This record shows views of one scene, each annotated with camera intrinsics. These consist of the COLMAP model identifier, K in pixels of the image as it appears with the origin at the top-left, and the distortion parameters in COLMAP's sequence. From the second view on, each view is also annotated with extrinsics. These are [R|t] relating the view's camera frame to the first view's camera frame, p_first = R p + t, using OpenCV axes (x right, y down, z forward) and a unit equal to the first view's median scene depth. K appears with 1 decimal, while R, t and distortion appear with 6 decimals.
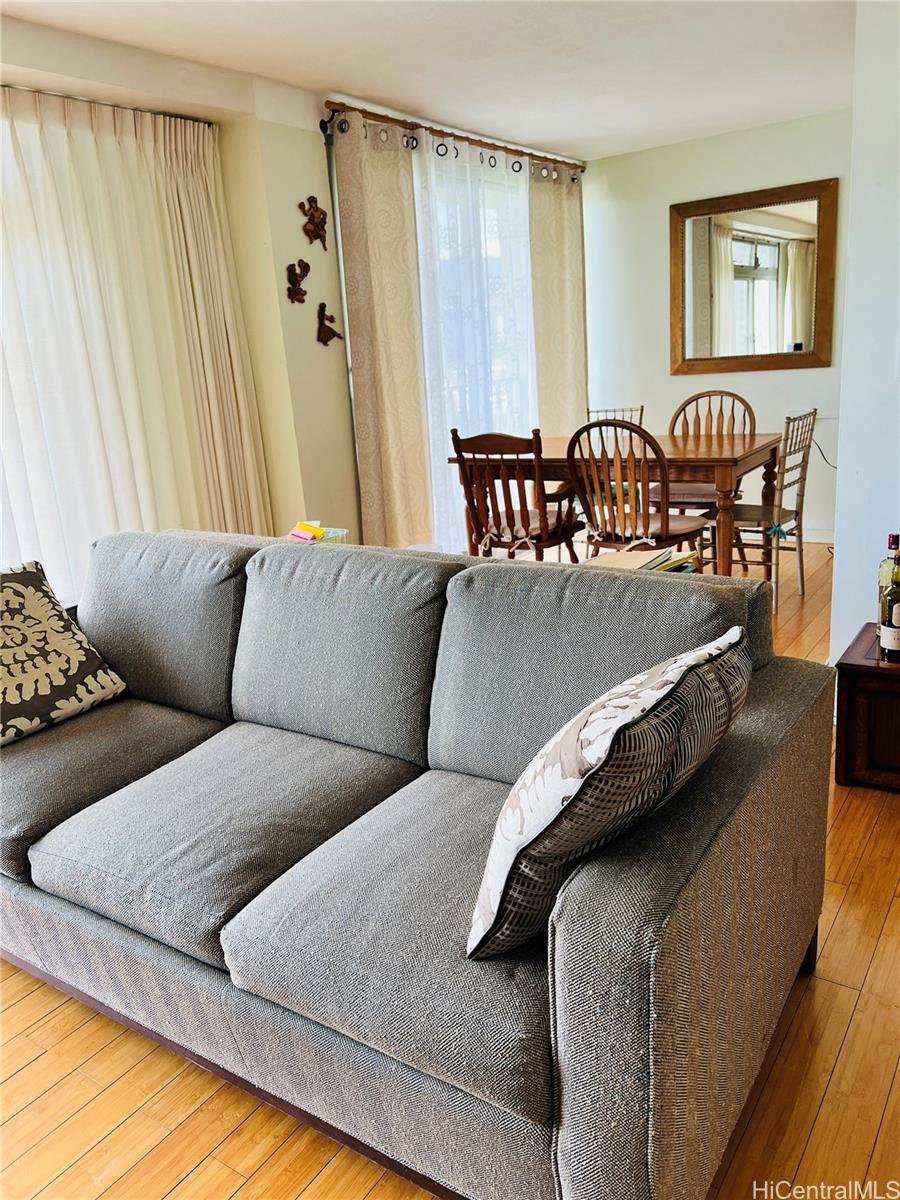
lens RADIAL K [[898.6, 0, 453.6], [0, 898.6, 602.9], [0, 0, 1]] dist [0.075688, -0.079050]
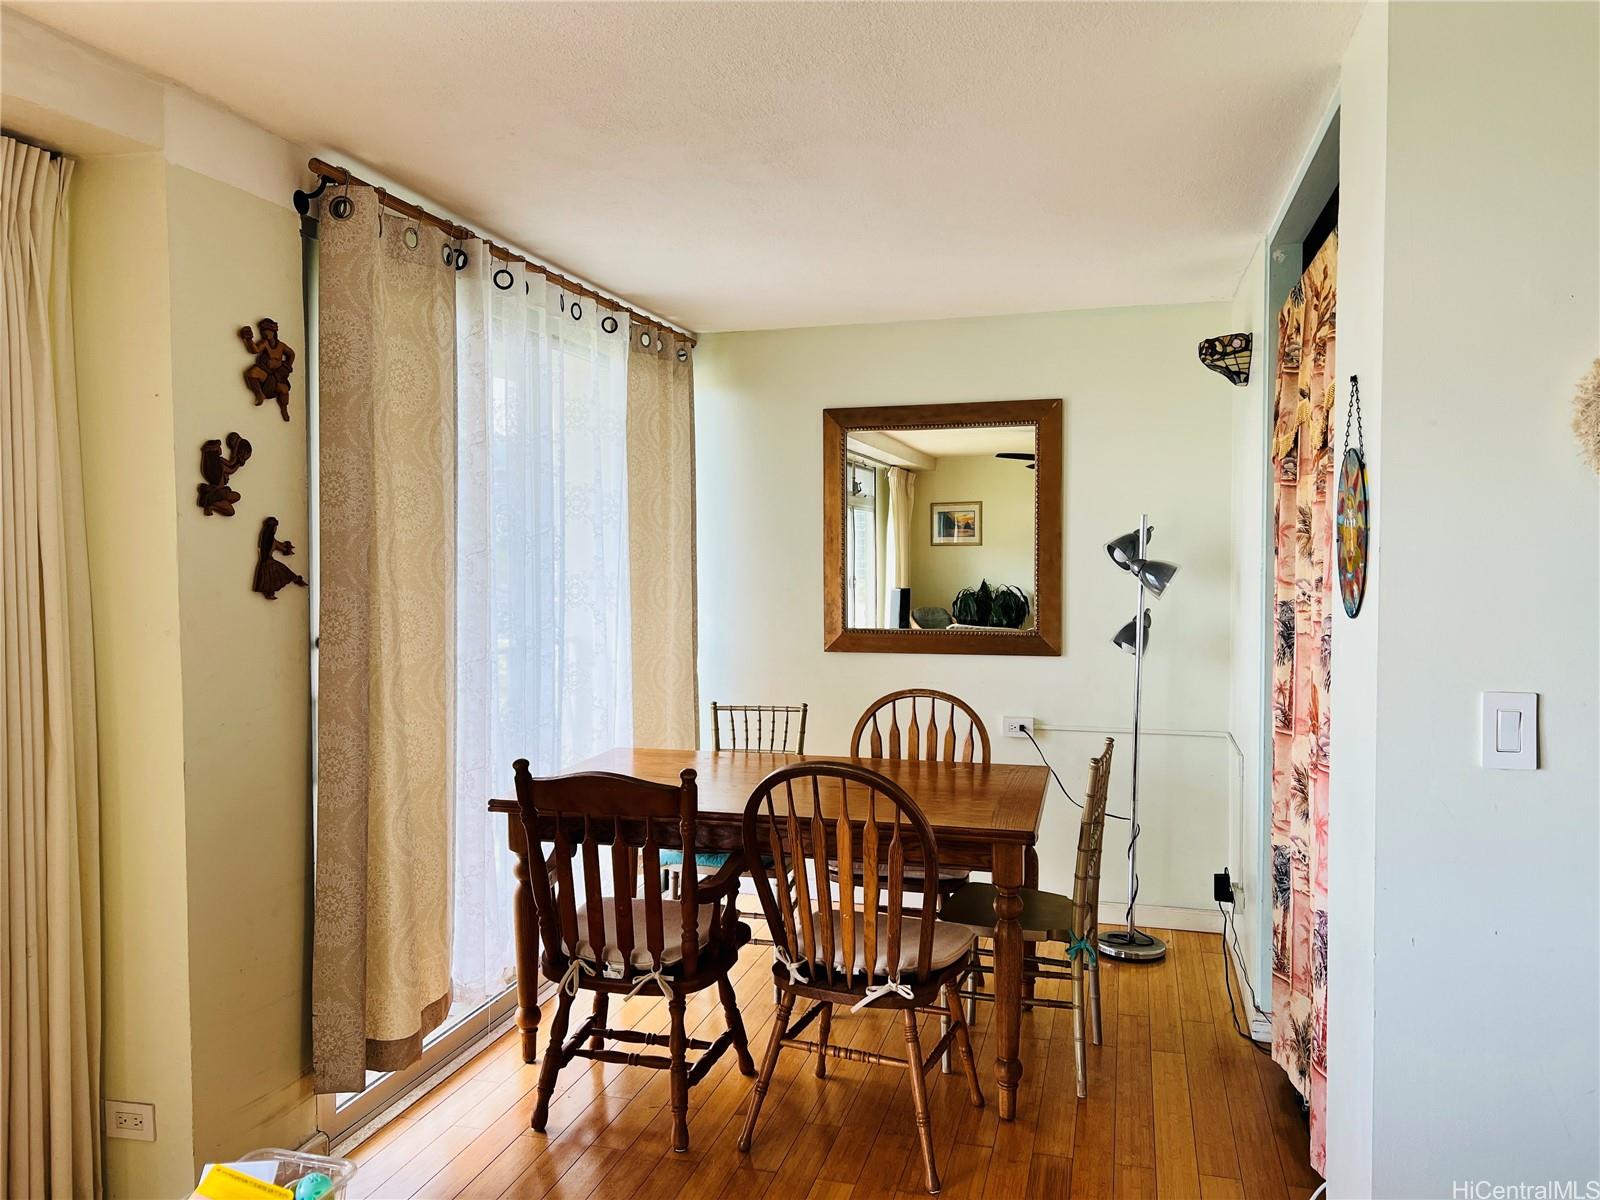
lens RADIAL K [[1195.2, 0, 789.2], [0, 1195.2, 612.6], [0, 0, 1]] dist [0.058744, -0.070383]
pose [[0.947455, 0.051558, 0.315706, -0.076755], [0.022399, 0.973811, -0.226253, -0.117363], [-0.319103, 0.221437, 0.921488, 0.294727]]
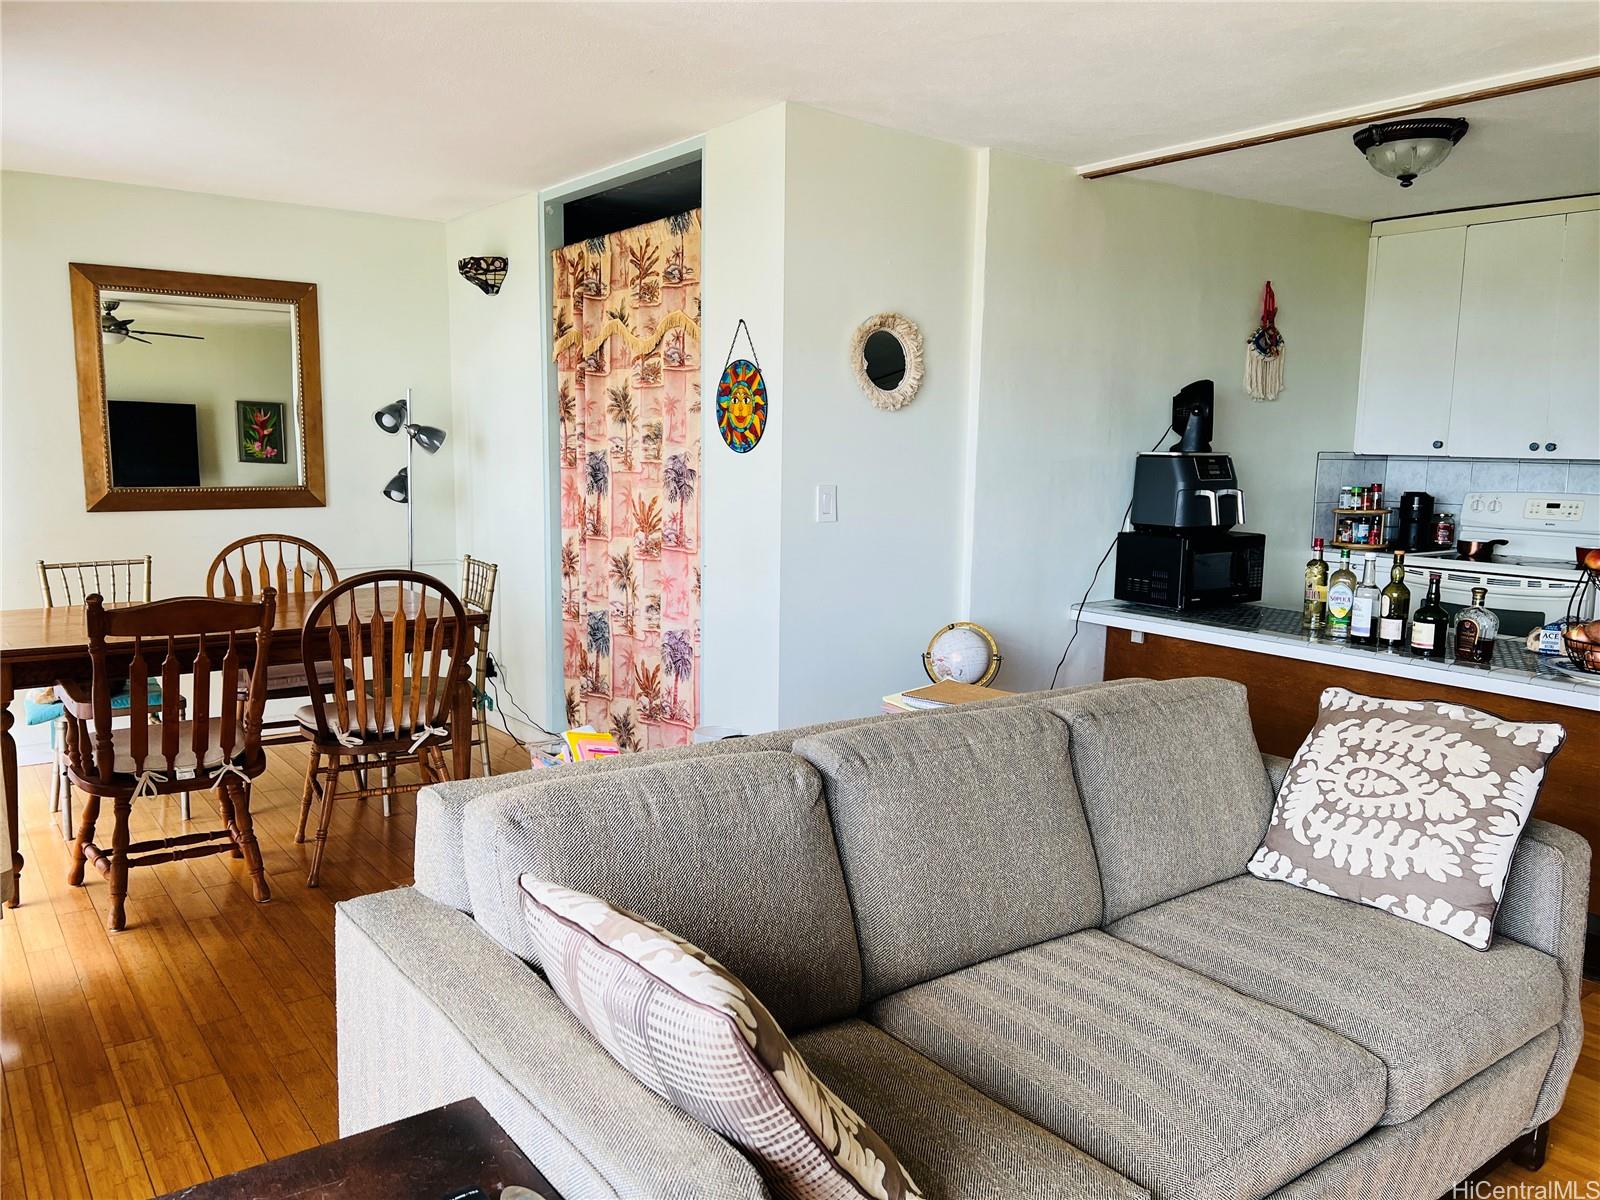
lens RADIAL K [[1195.2, 0, 789.2], [0, 1195.2, 612.6], [0, 0, 1]] dist [0.058744, -0.070383]
pose [[0.342767, -0.056136, 0.937742, -0.556387], [0.215588, 0.976272, -0.020360, -0.075464], [-0.914348, 0.209145, 0.346736, 0.354990]]
